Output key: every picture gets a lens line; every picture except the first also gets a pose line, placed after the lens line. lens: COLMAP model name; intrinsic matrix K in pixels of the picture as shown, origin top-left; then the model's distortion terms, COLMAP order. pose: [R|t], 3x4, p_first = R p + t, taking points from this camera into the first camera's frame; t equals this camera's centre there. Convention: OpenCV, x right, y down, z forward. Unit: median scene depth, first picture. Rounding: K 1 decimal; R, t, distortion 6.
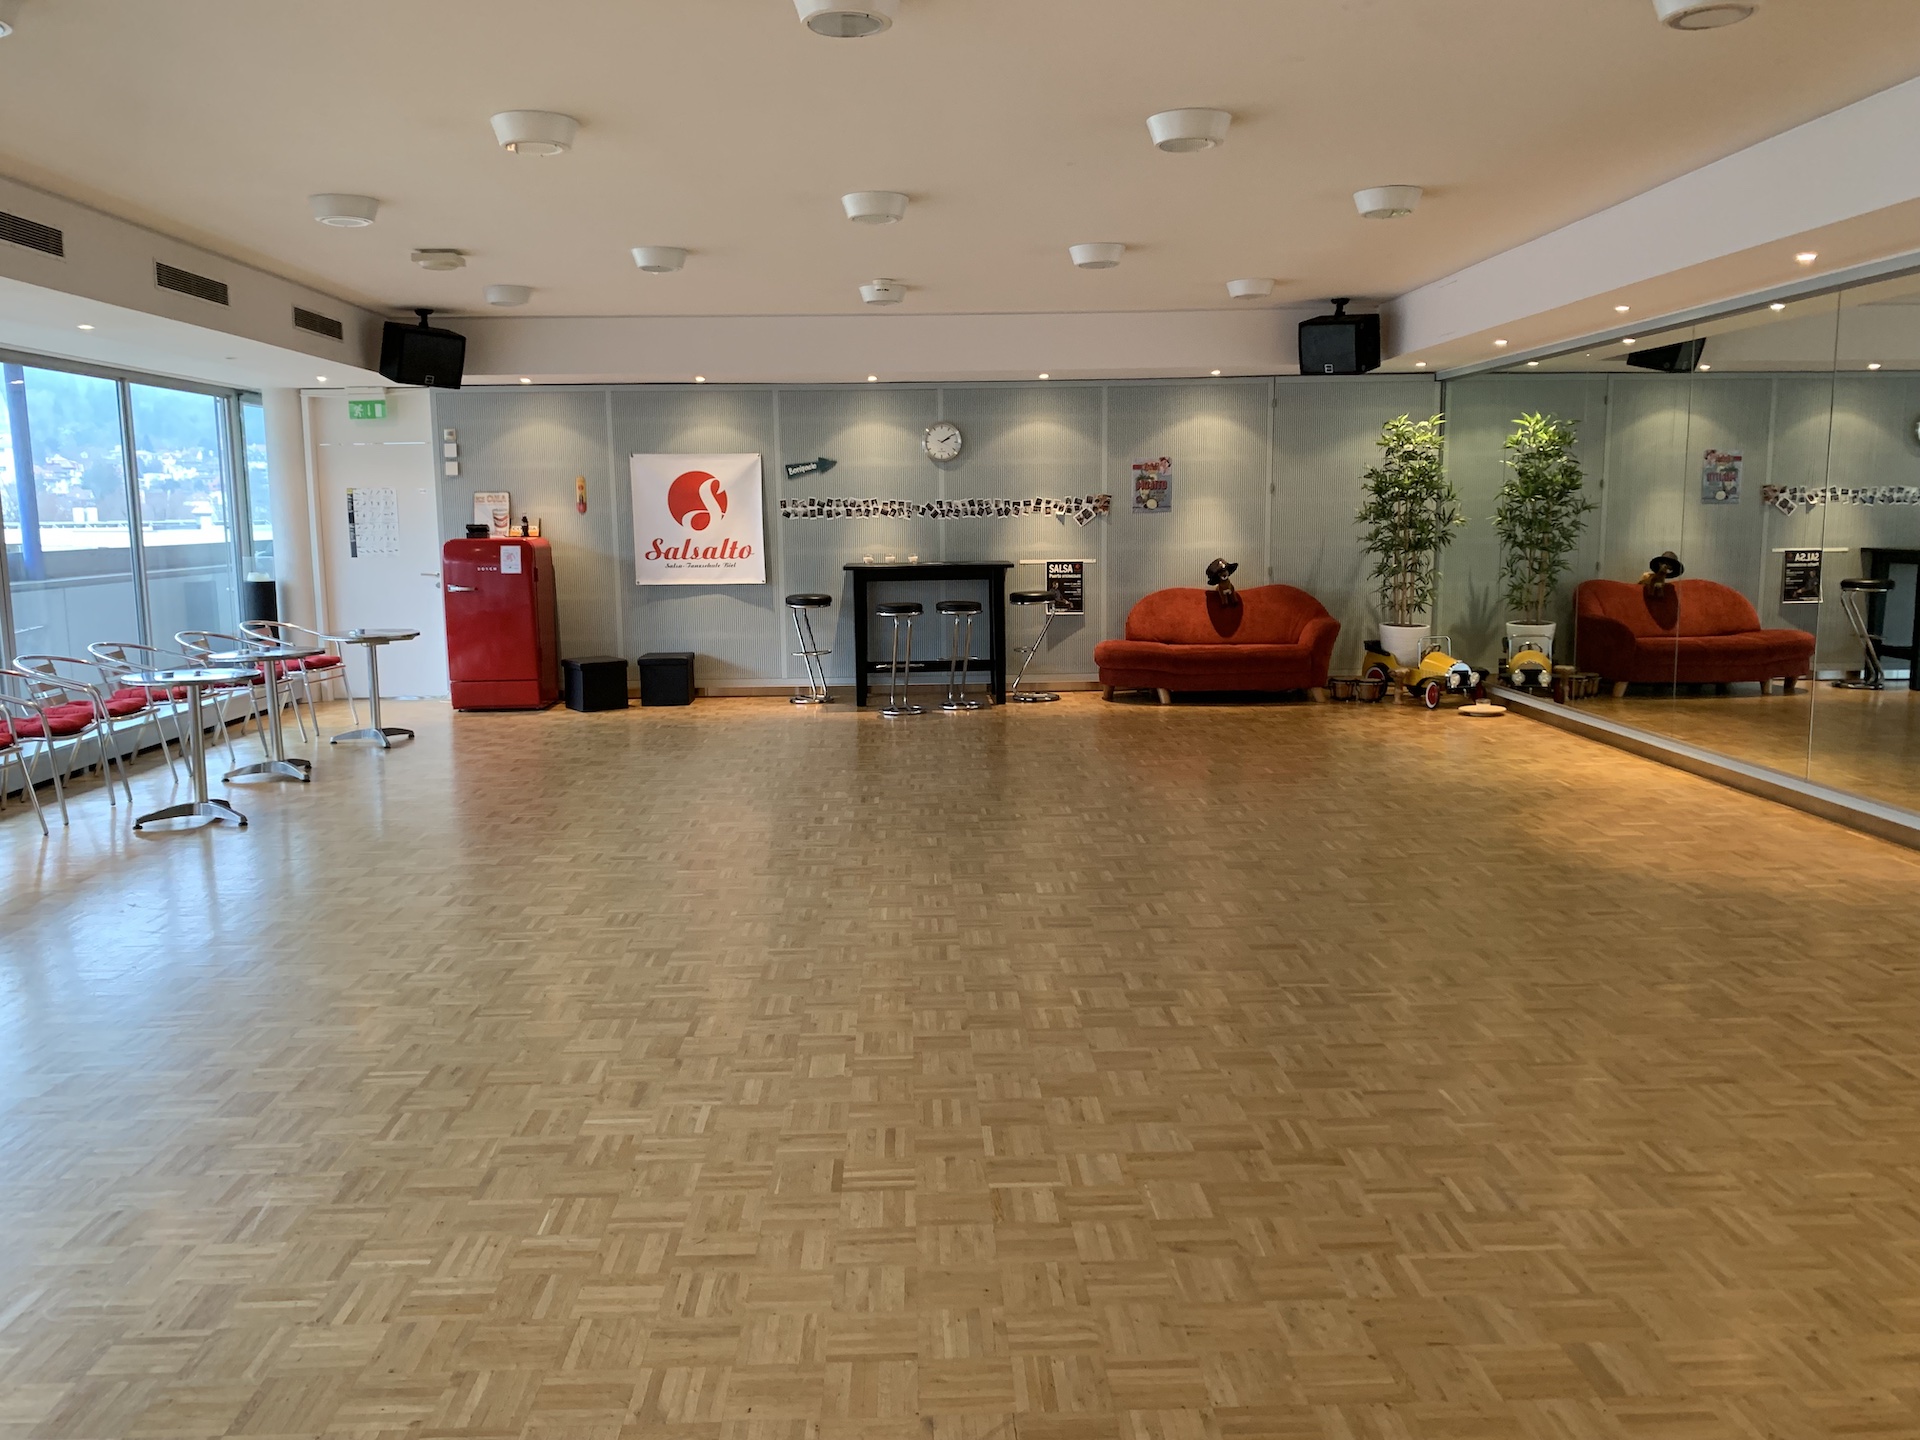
lens RADIAL K [[1461.3, 0, 964.4], [0, 1461.3, 731.3], [0, 0, 1]] dist [0.023131, -0.050137]
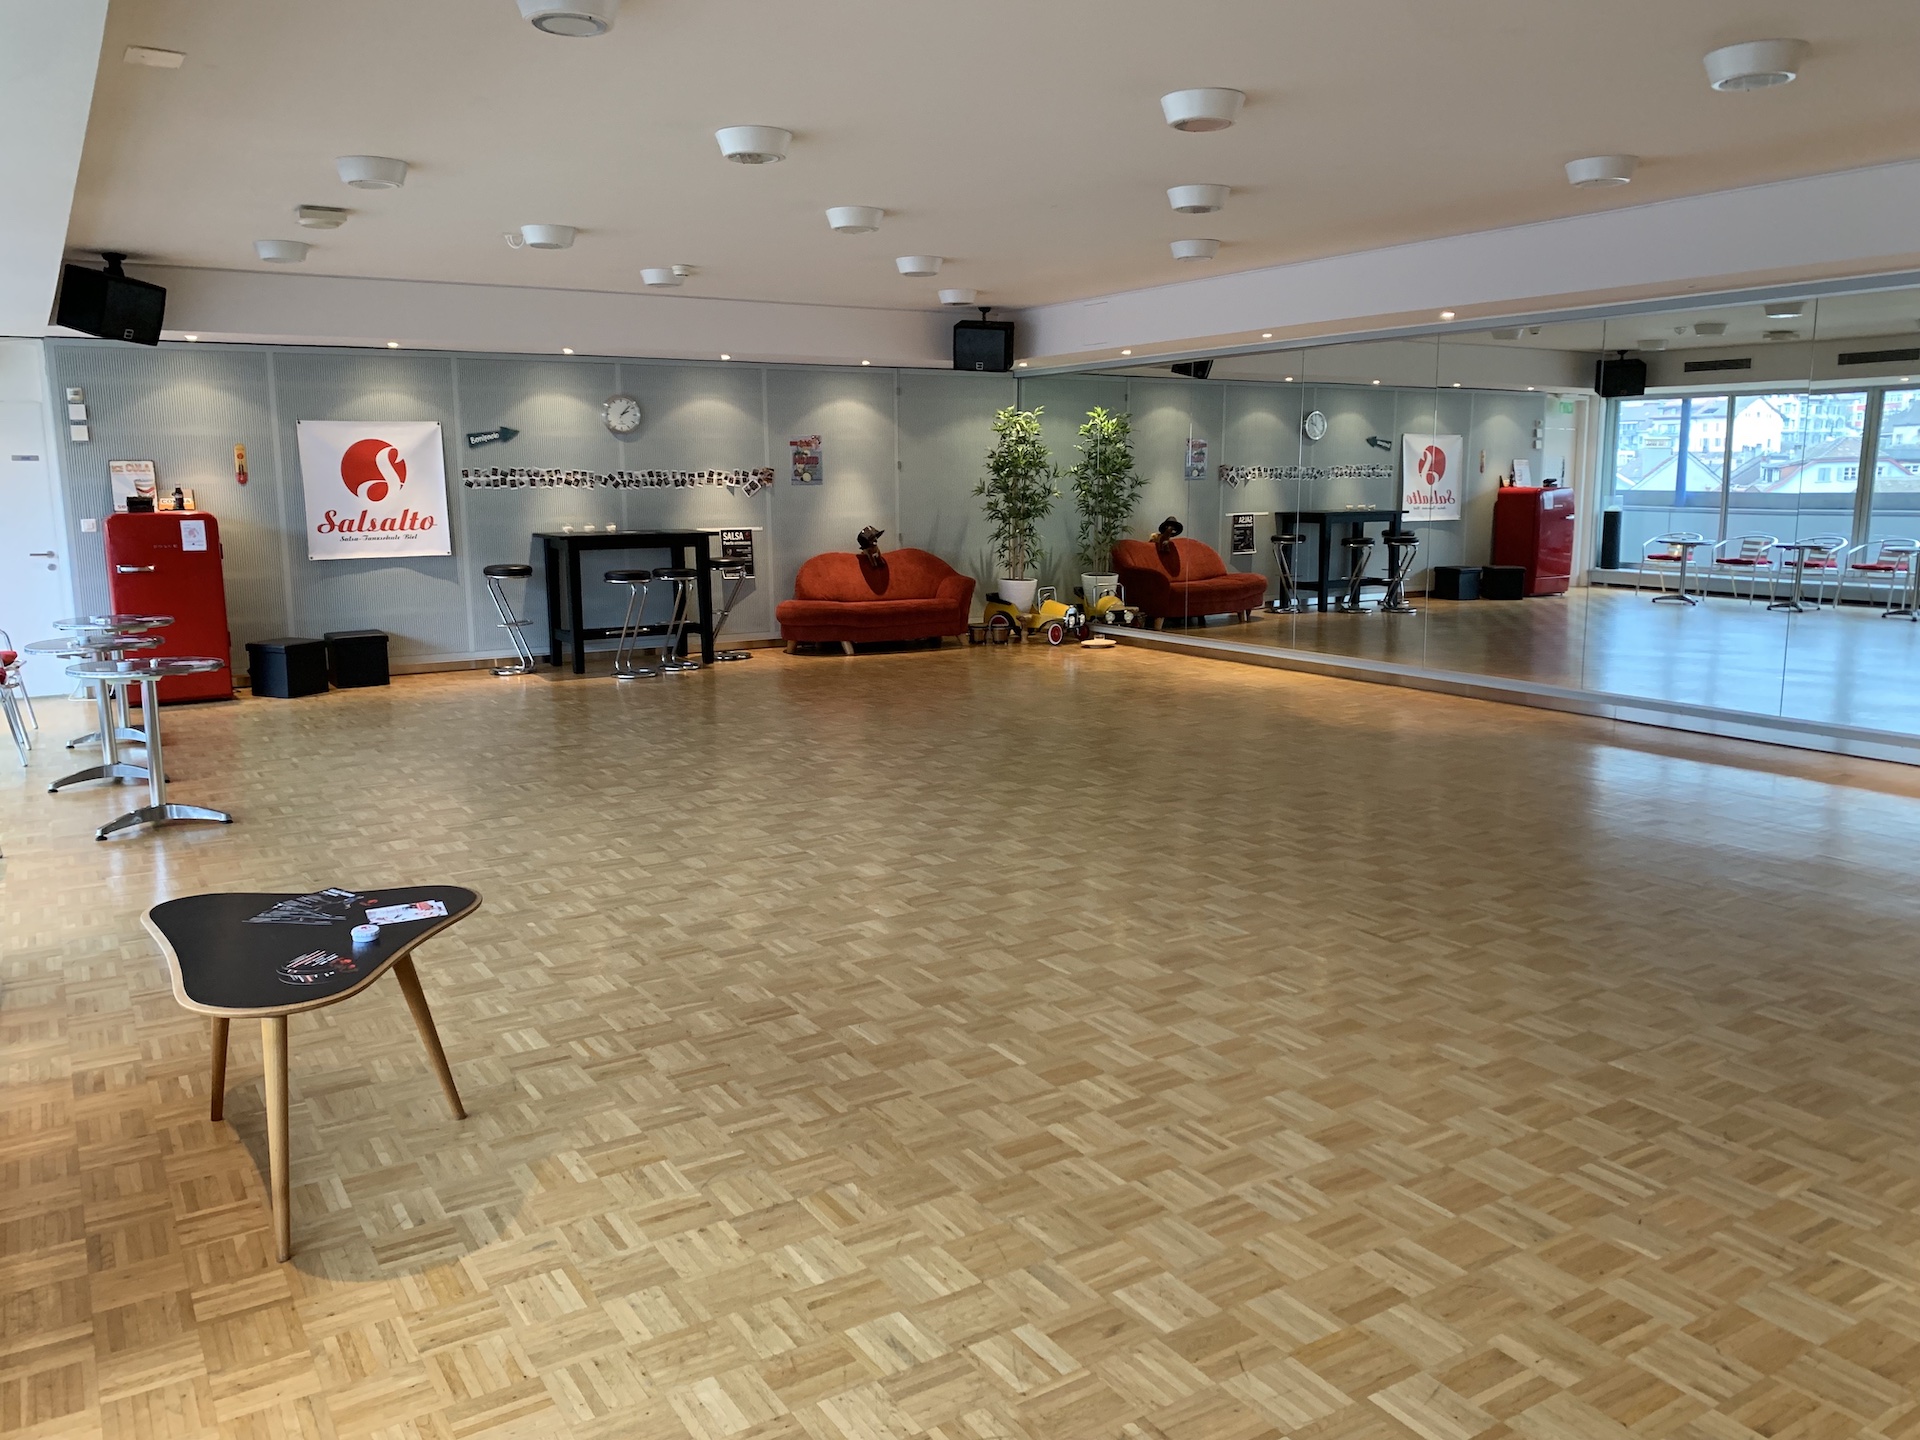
lens RADIAL K [[1461.3, 0, 979.0], [0, 1461.3, 699.0], [0, 0, 1]] dist [0.023131, -0.050137]
pose [[0.859573, -0.070393, 0.506141, -0.337481], [0.071690, 0.997283, 0.016950, 0.003466], [-0.505959, 0.021716, 0.862284, -0.021213]]
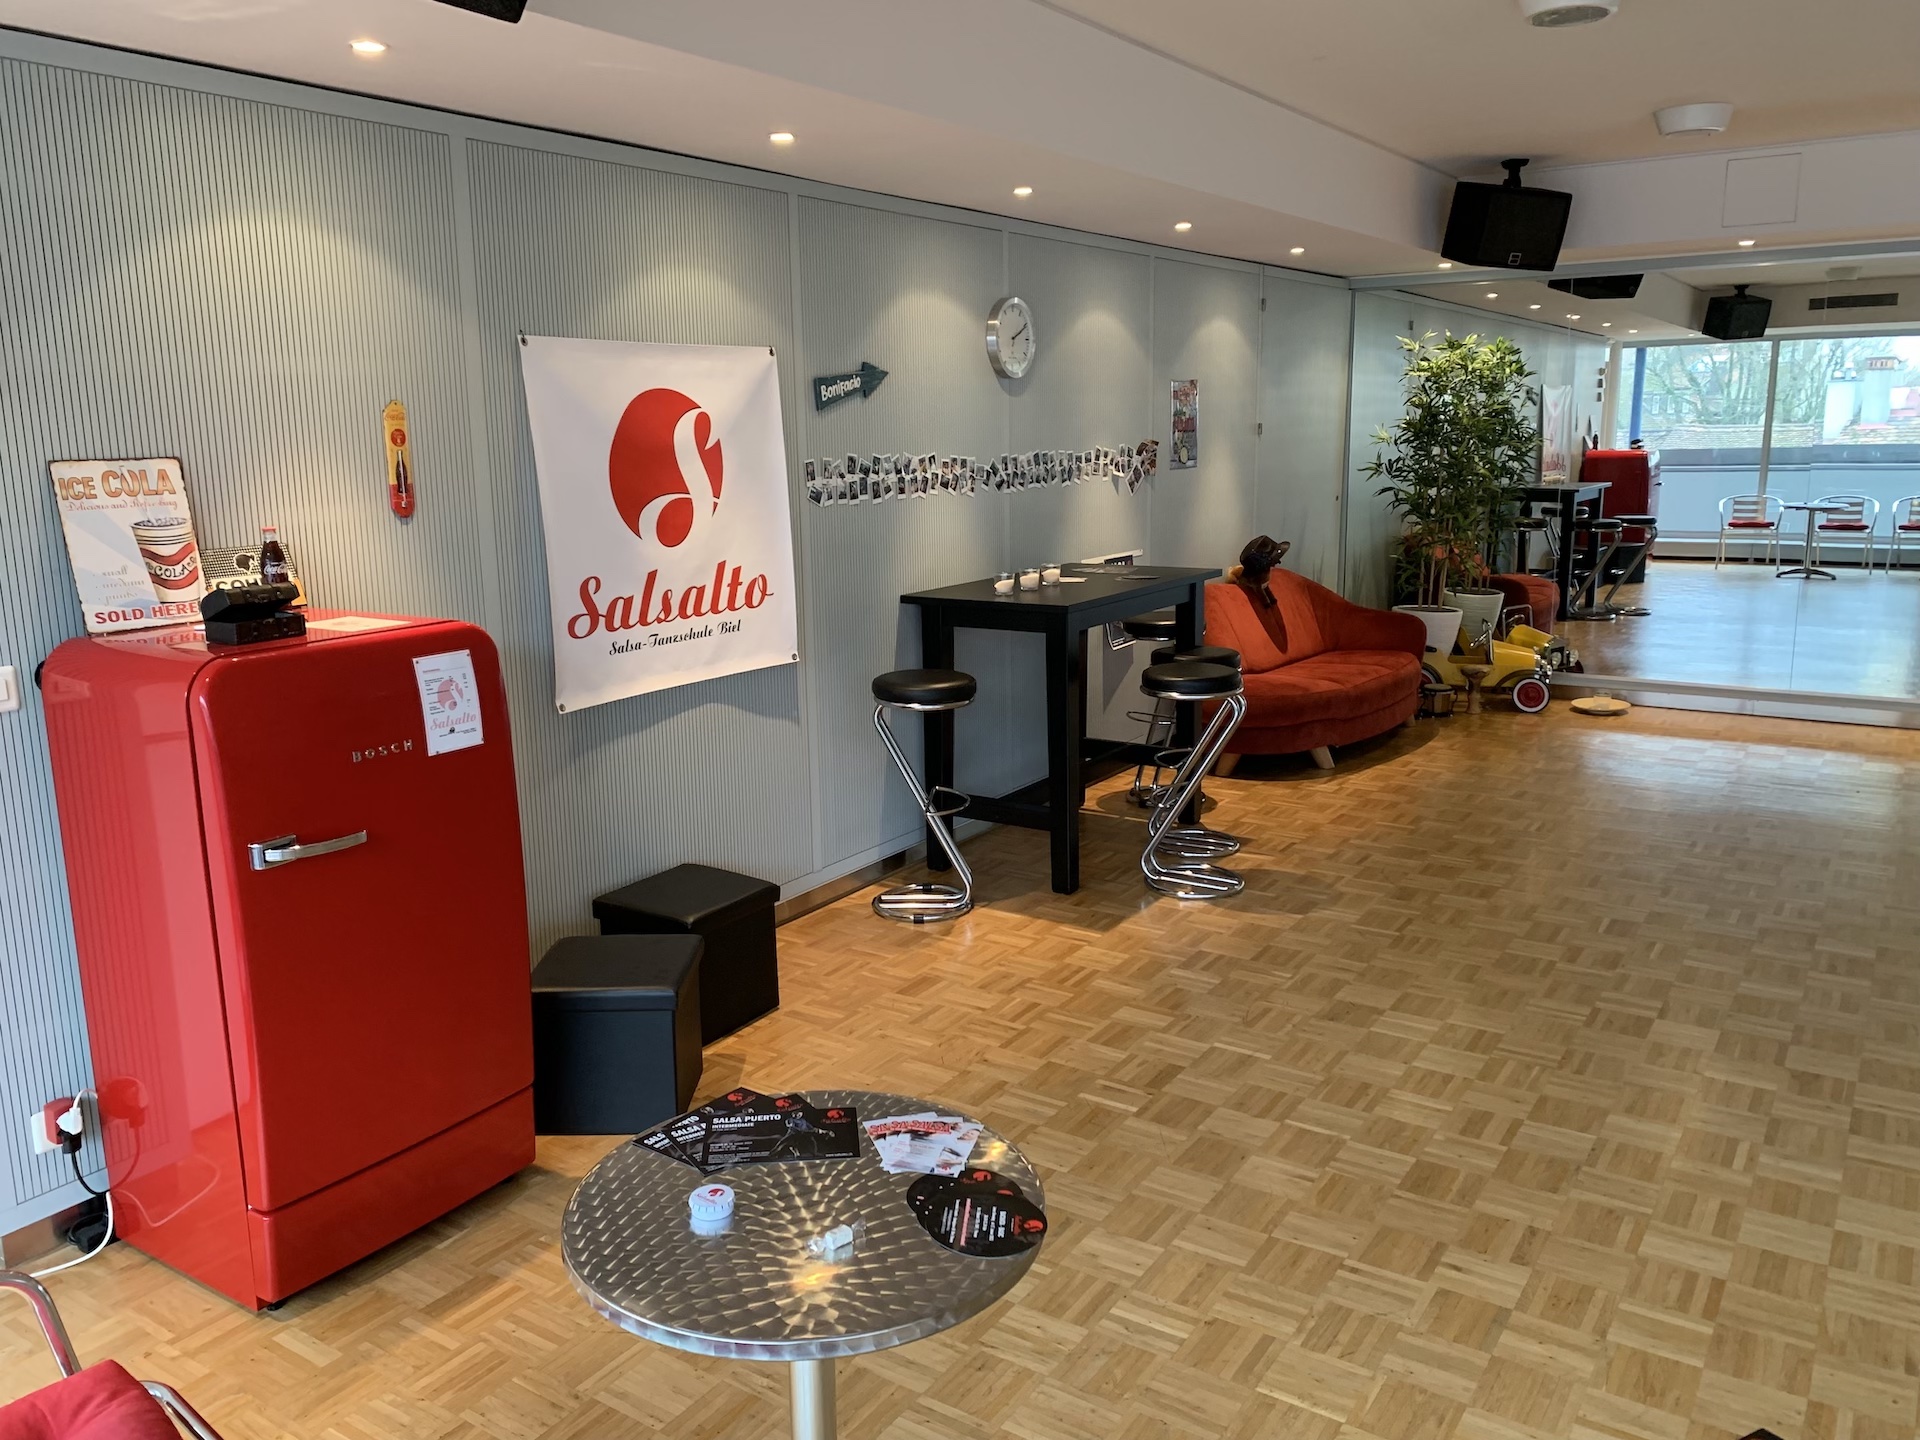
lens RADIAL K [[1461.3, 0, 957.8], [0, 1461.3, 701.2], [0, 0, 1]] dist [0.023131, -0.050137]
pose [[0.580785, -0.151075, 0.799915, -0.449745], [0.132218, 0.987087, 0.090426, -0.122570], [-0.803248, 0.053245, 0.593261, 0.719642]]
